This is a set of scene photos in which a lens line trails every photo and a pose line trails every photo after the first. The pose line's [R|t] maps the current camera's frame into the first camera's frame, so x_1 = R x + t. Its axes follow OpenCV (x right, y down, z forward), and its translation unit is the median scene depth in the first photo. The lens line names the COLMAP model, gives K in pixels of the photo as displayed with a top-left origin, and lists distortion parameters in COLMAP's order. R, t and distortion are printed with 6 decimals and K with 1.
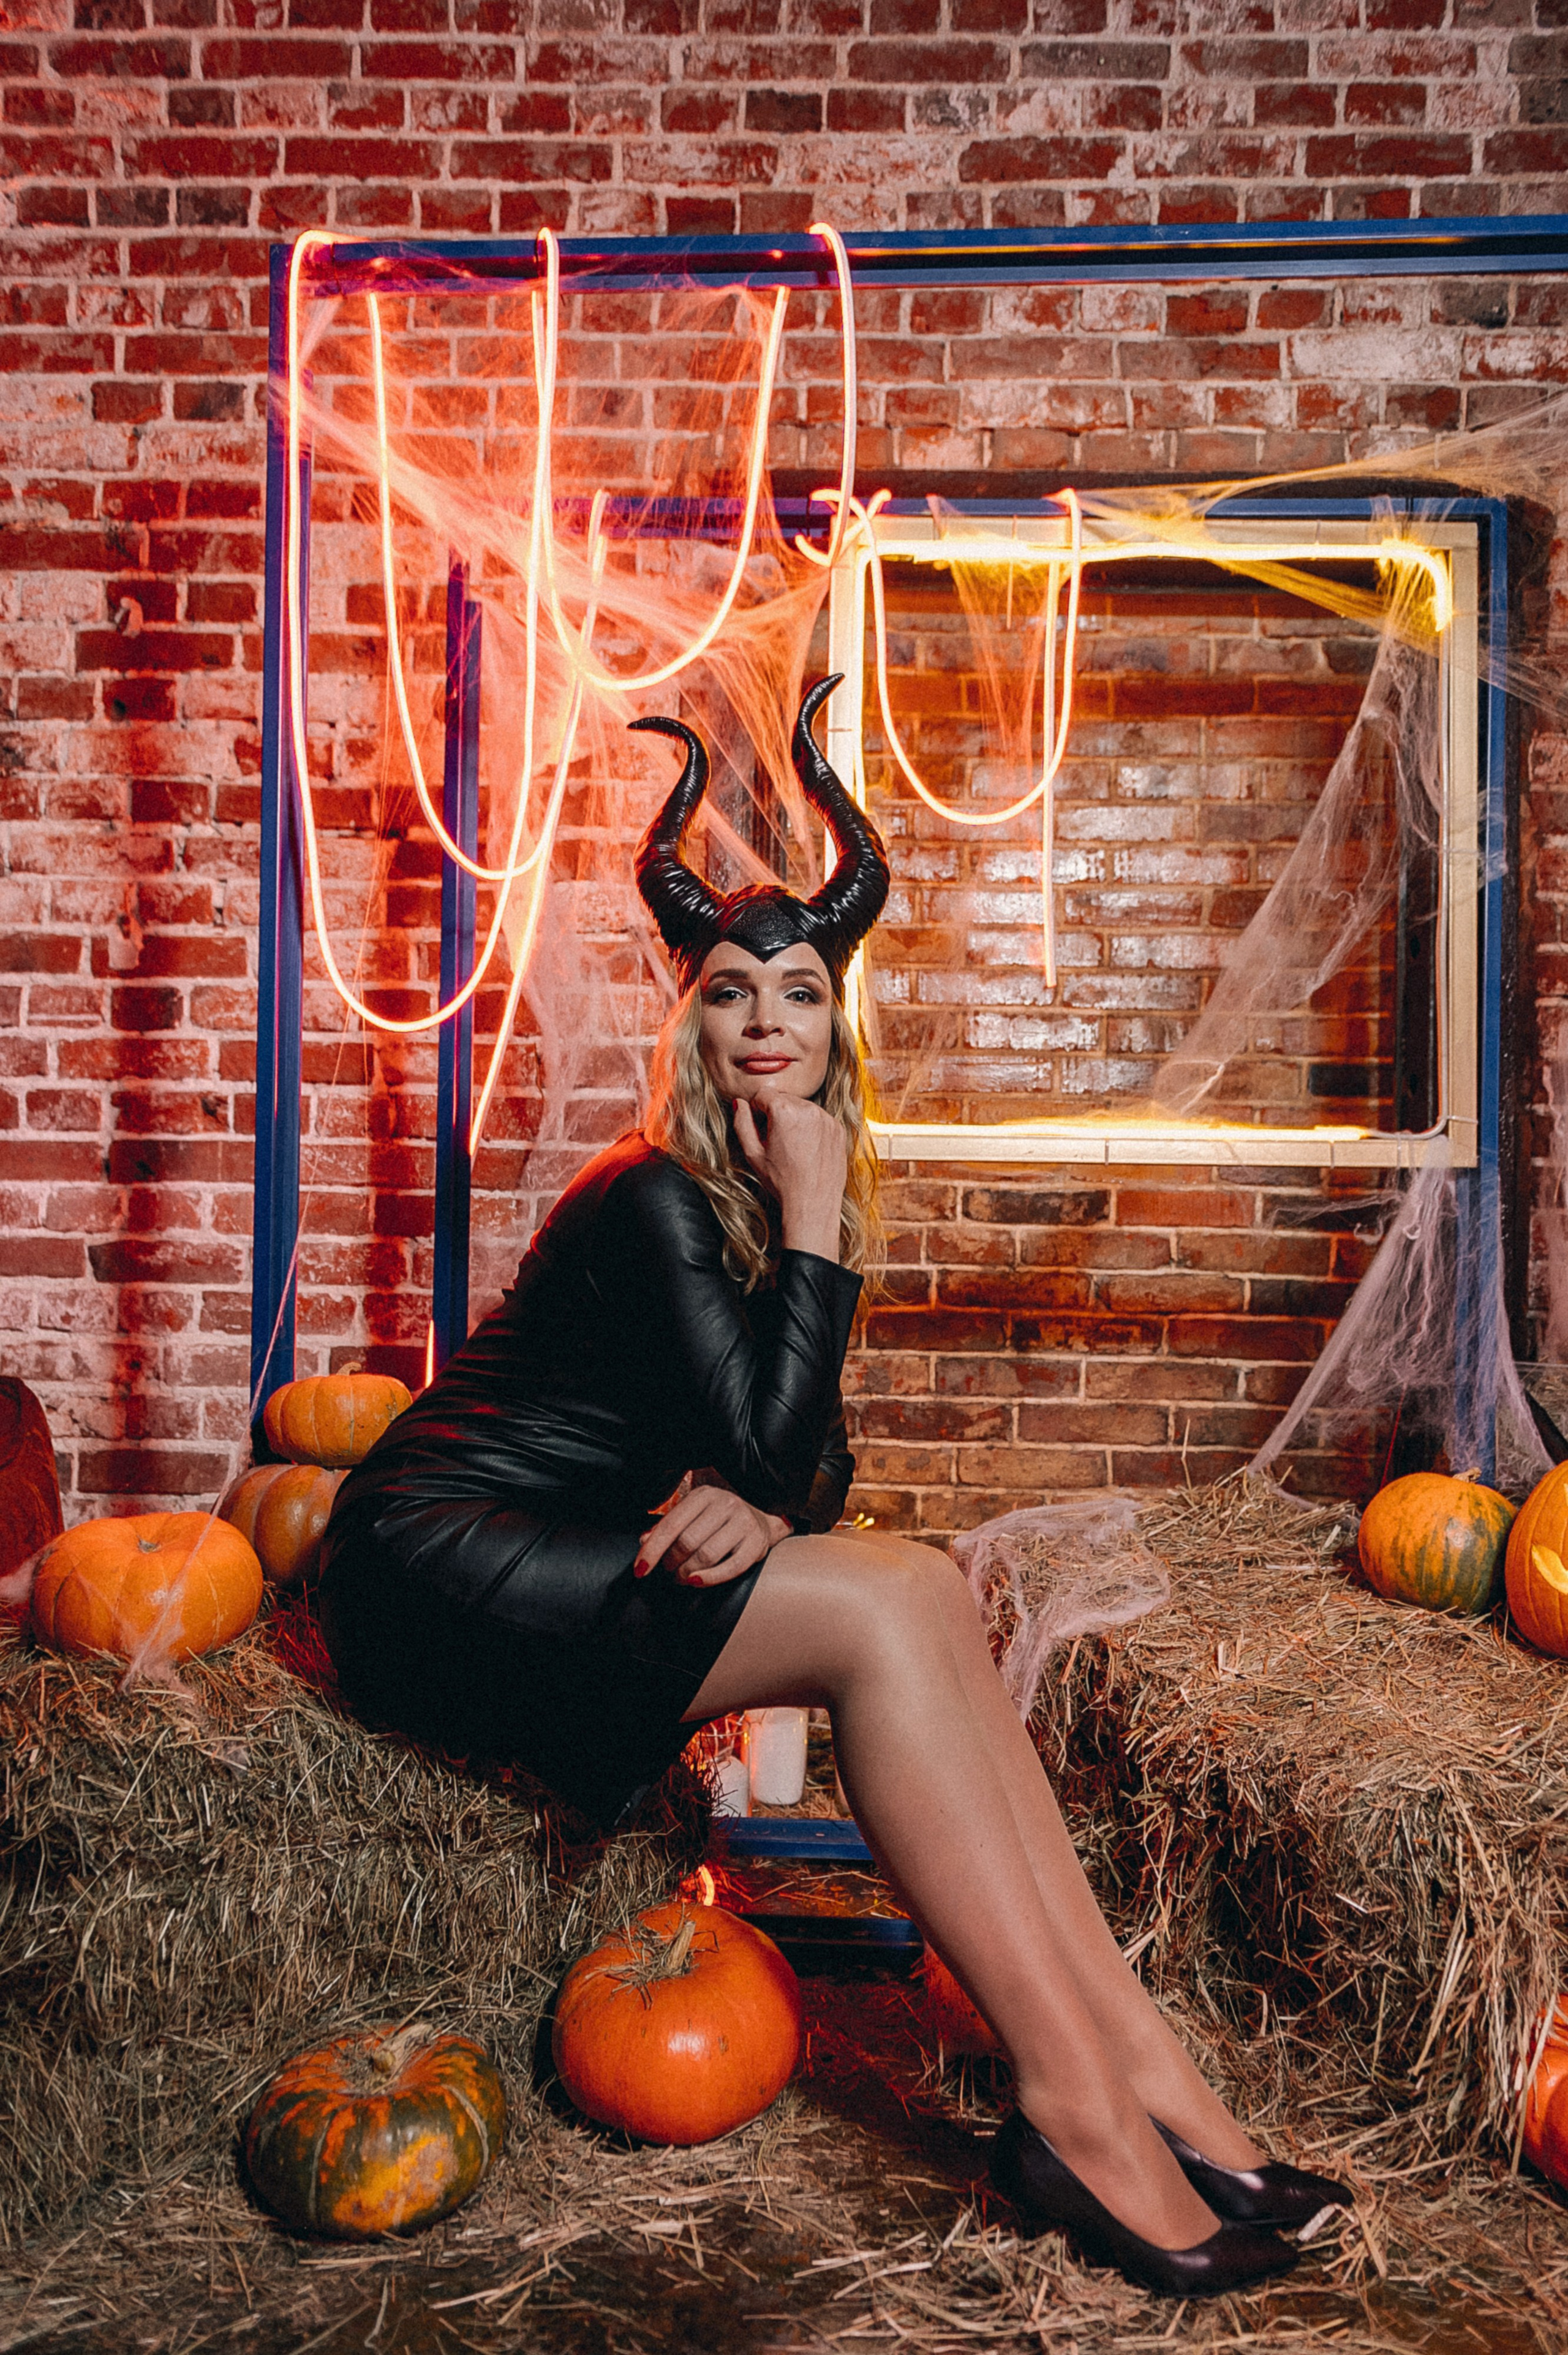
lens RADIAL K [[1698.4, 0, 780.3], [0, 1698.4, 1202.0], [0, 0, 1]] dist [0.000443, 0.003776]
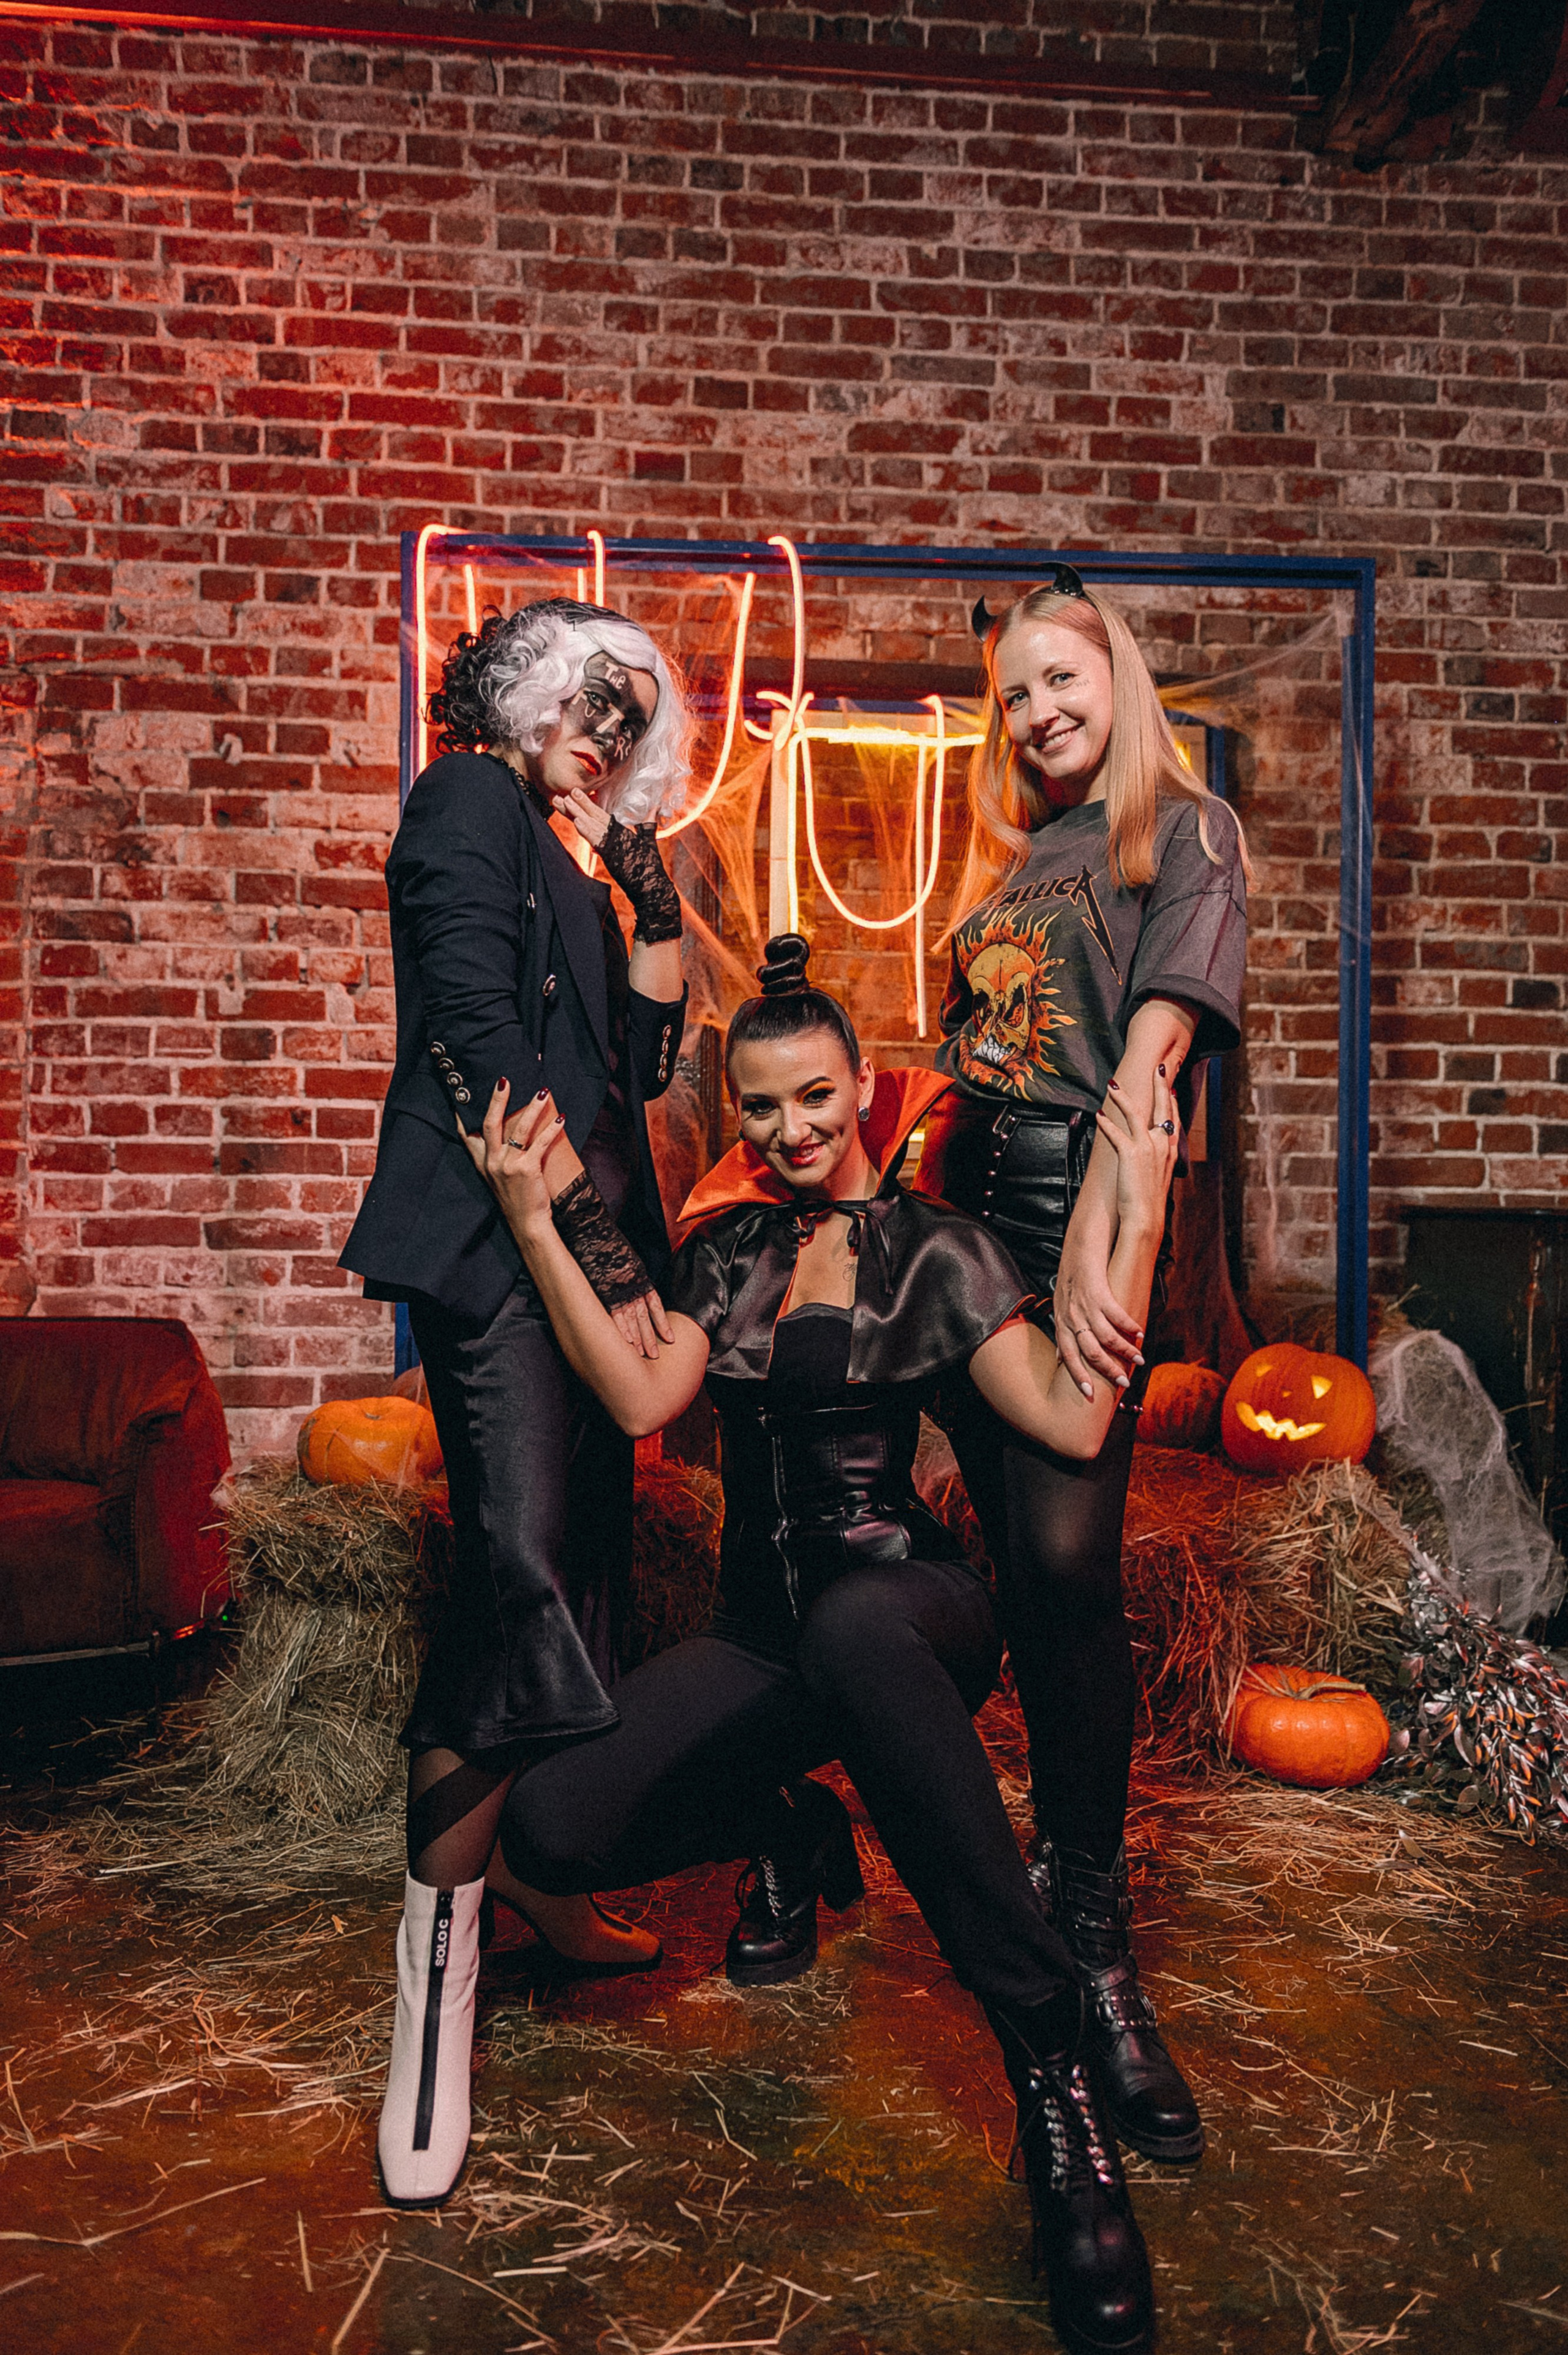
lens RADIAL K [[1596.0, 0, 784.2], [0, 1596.0, 1182.3], [0, 0, 1]] dist [0.000491, 0.008325]
pose [[0.993121, -0.006374, 0.116920, -0.102932], [0.005735, 0.999967, 0.005799, -0.010322], [-0.116953, -0.005088, 0.993124, -0.294743]]
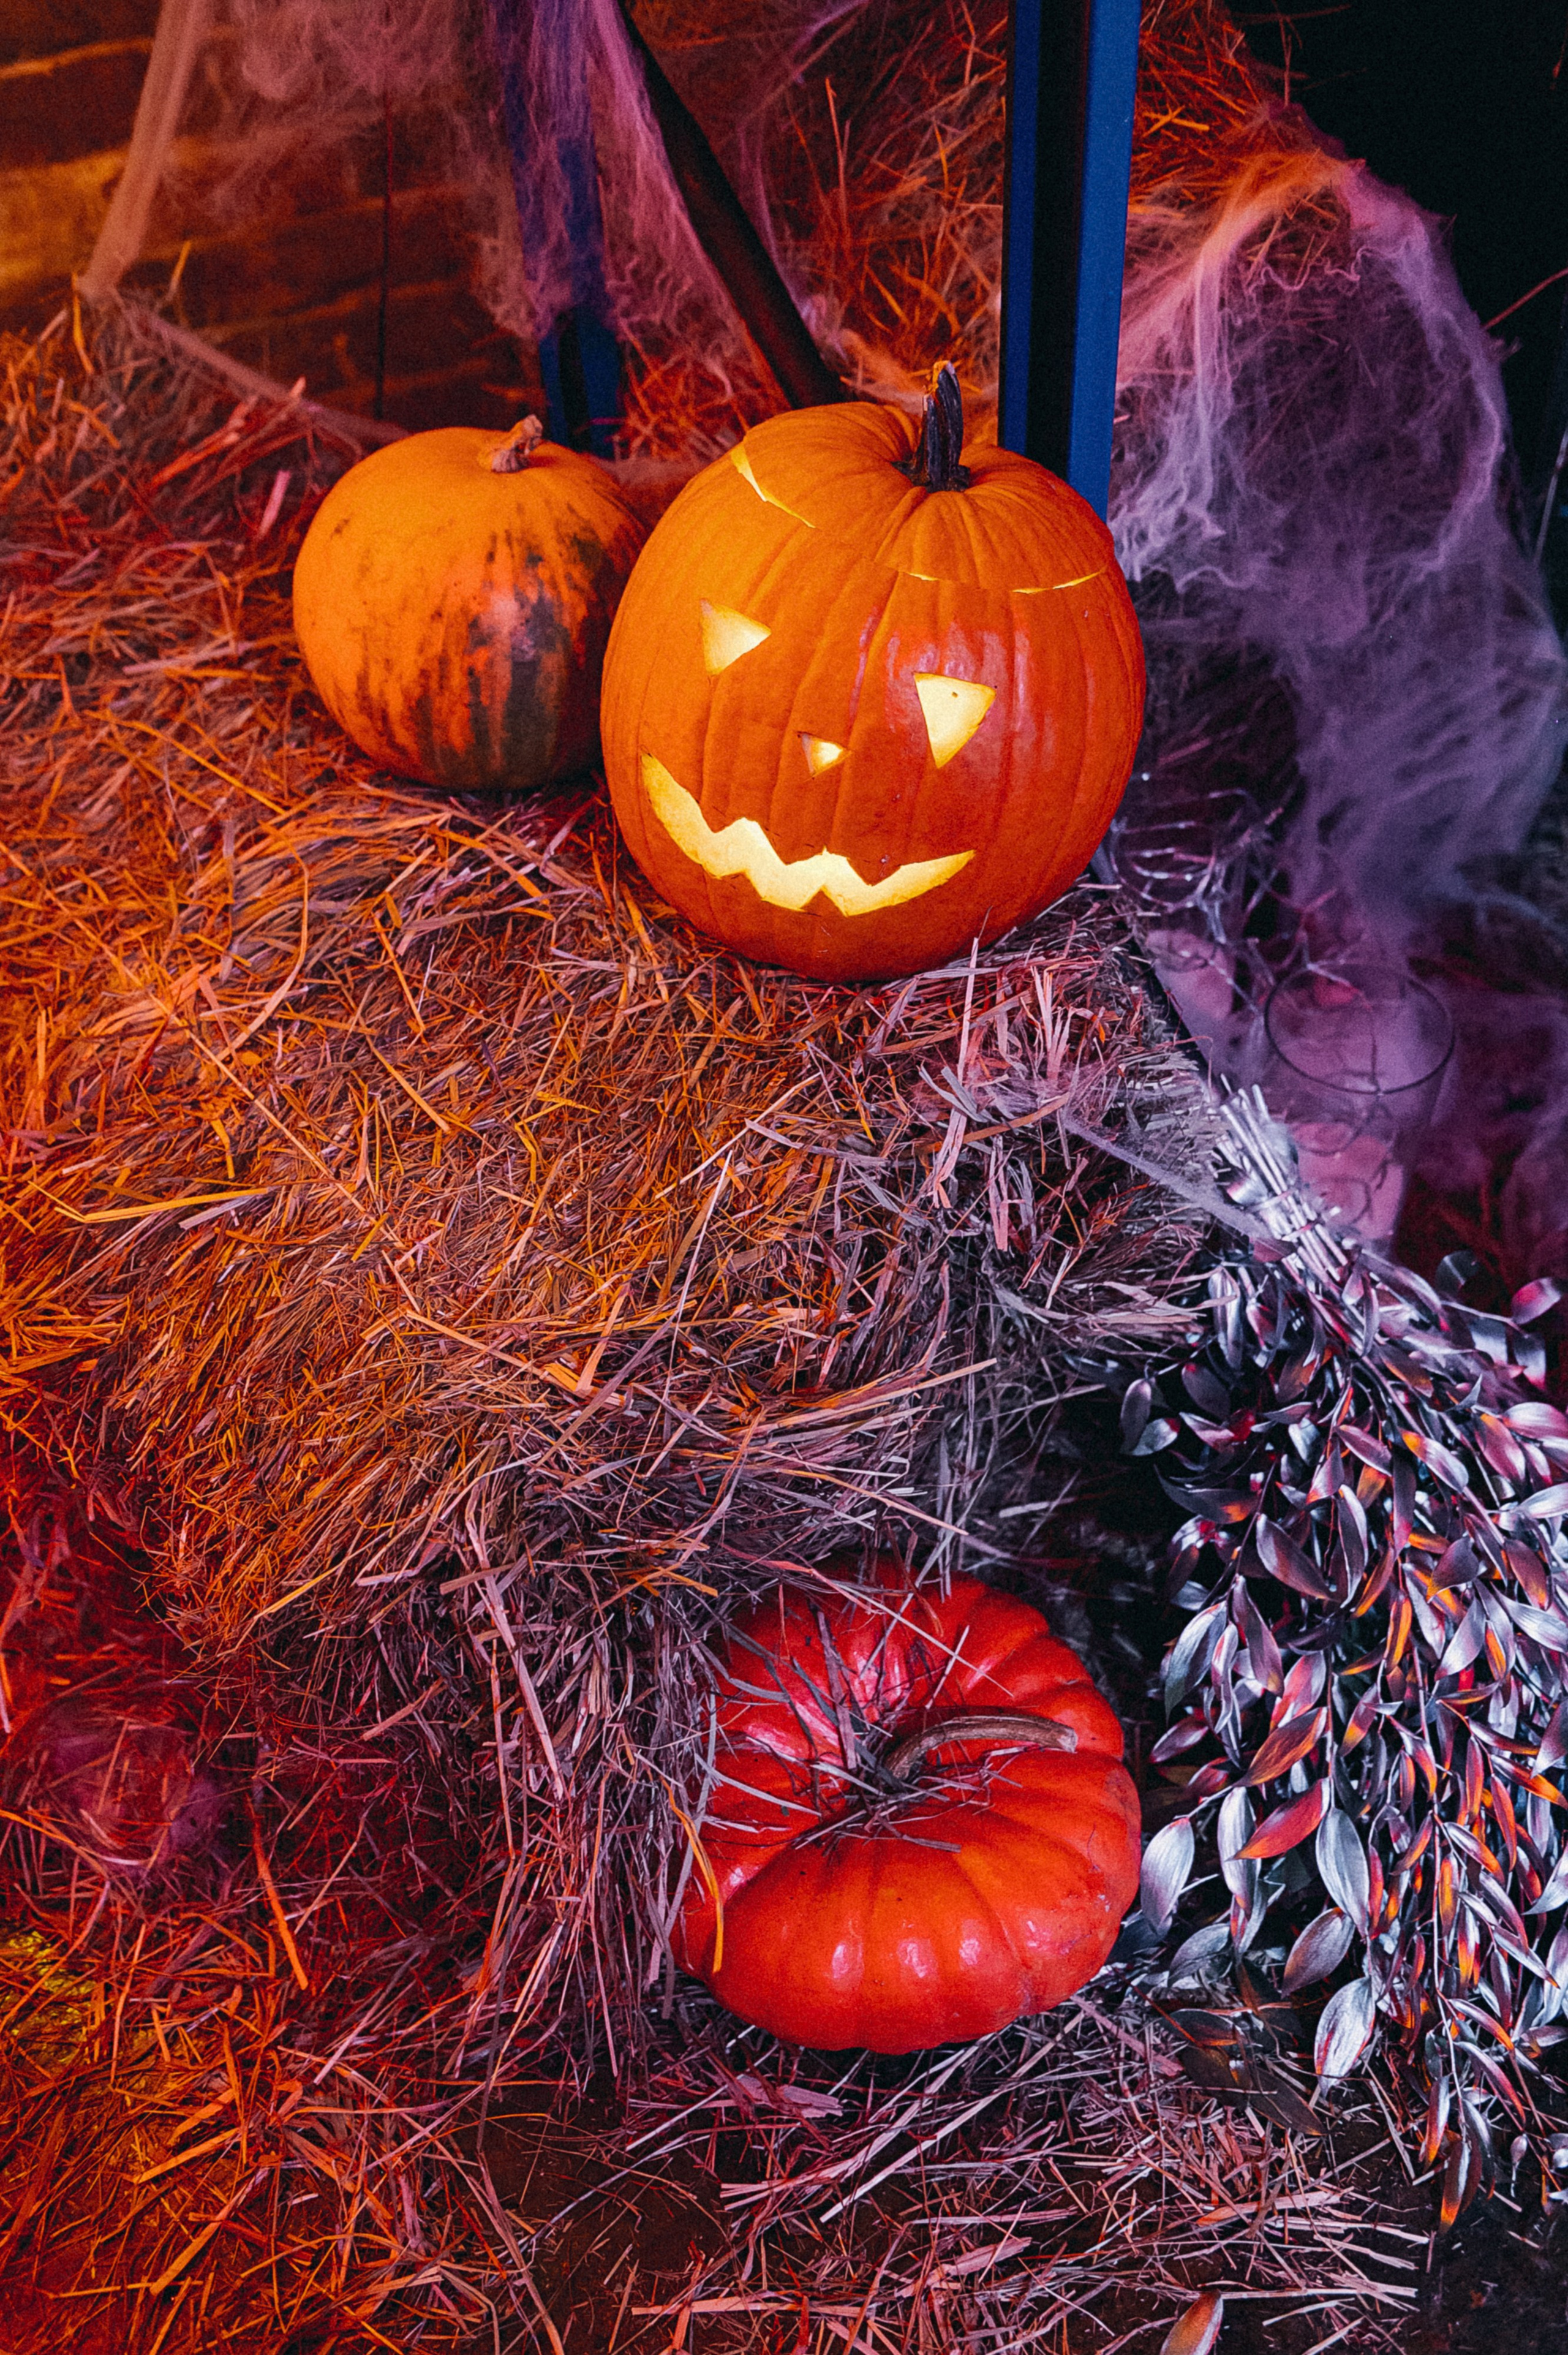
lens RADIAL K [[2118.7, 0, 793.0], [0, 2118.7, 1179.3], [0, 0, 1]] dist [-0.015003, -0.001304]
pose [[0.920685, -0.332426, 0.204527, 0.230058], [0.058455, 0.635548, 0.769845, -0.085850], [-0.385903, -0.696830, 0.604572, 0.411514]]
